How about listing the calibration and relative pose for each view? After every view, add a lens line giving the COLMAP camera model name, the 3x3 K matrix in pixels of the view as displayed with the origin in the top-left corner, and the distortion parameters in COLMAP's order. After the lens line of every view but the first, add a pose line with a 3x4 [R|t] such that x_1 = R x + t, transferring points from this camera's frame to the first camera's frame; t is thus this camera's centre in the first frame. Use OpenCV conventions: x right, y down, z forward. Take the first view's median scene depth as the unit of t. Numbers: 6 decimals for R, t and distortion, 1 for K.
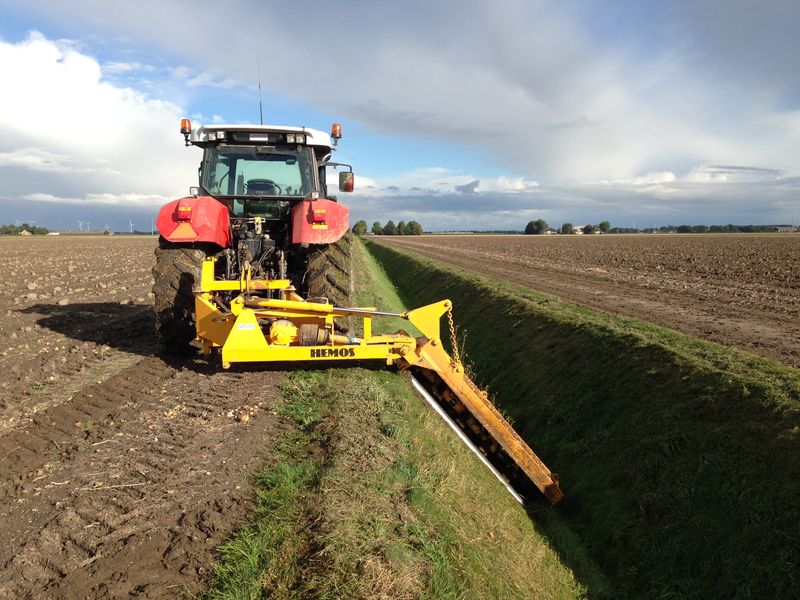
lens RADIAL K [[760.1, 0, 402.2], [0, 760.1, 302.5], [0, 0, 1]] dist [0.050186, 0.000000]
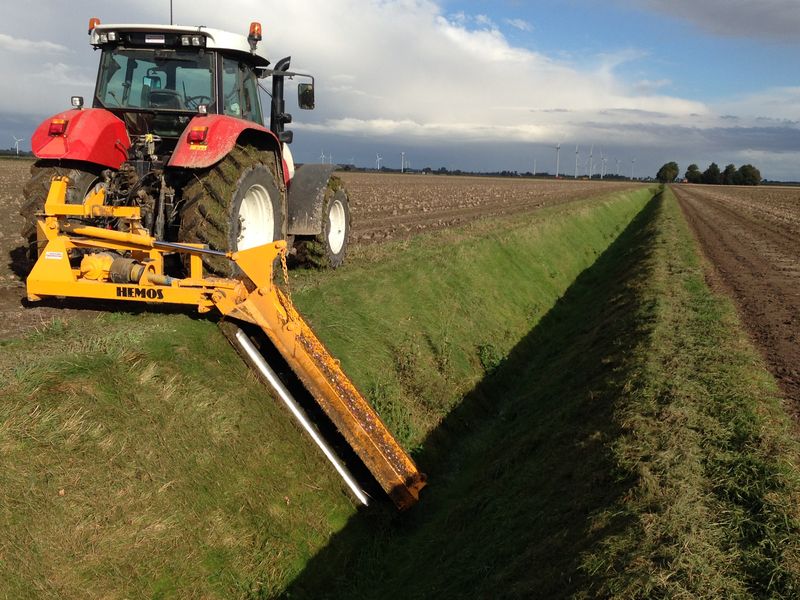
lens RADIAL K [[1024.4, 0, 399.2], [0, 1024.4, 298.9], [0, 0, 1]] dist [0.083676, 0.000000]
pose [[0.942947, 0.077290, -0.323846, 0.480622], [-0.068447, 0.996907, 0.038626, 0.007283], [0.325830, -0.014256, 0.945321, 0.004761]]
